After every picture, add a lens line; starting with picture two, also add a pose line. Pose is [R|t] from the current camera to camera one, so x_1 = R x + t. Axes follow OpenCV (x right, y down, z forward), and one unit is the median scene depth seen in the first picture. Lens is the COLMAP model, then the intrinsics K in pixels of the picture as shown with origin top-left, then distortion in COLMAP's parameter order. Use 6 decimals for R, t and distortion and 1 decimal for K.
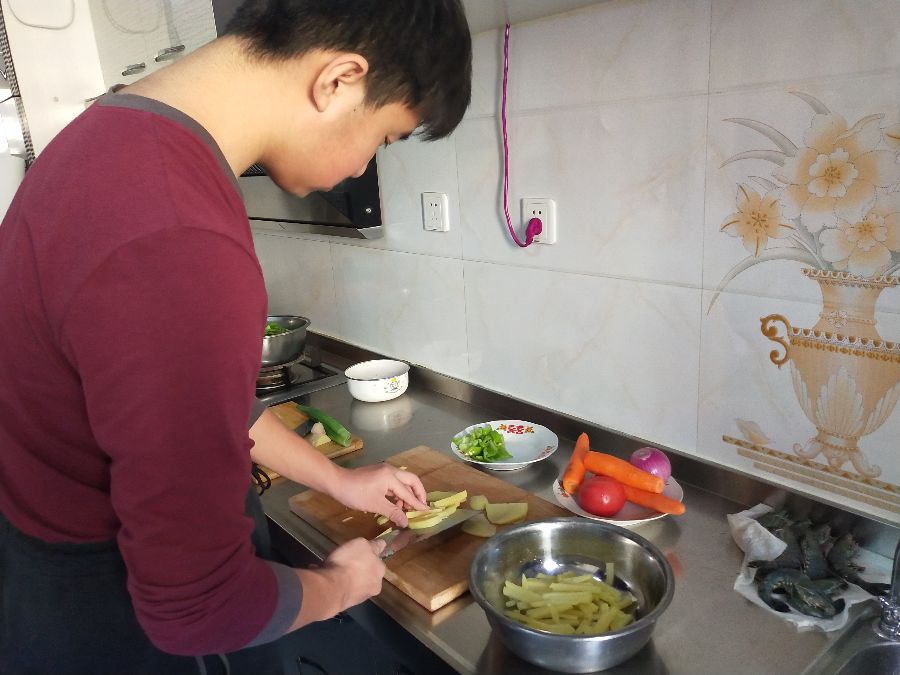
lens RADIAL K [[692.8, 0, 454.9], [0, 692.8, 335.7], [0, 0, 1]] dist [-0.006489, 0.029531]
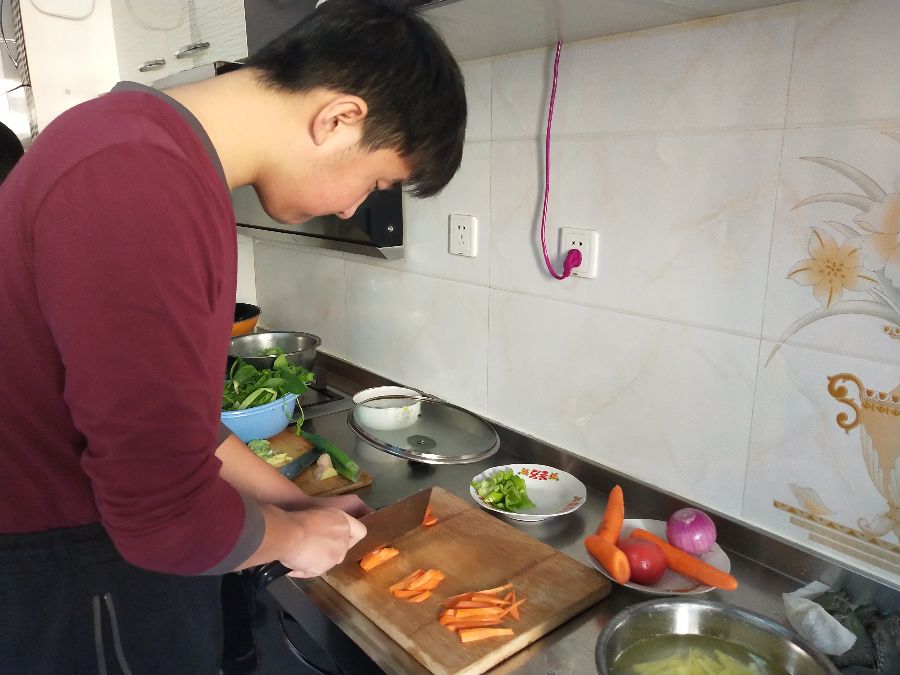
lens RADIAL K [[692.8, 0, 454.9], [0, 692.8, 335.7], [0, 0, 1]] dist [-0.006489, 0.029531]
pose [[0.997947, 0.063364, 0.009340, -0.052517], [-0.063056, 0.997551, -0.030279, -0.017813], [-0.011236, 0.029628, 0.999498, 0.085026]]
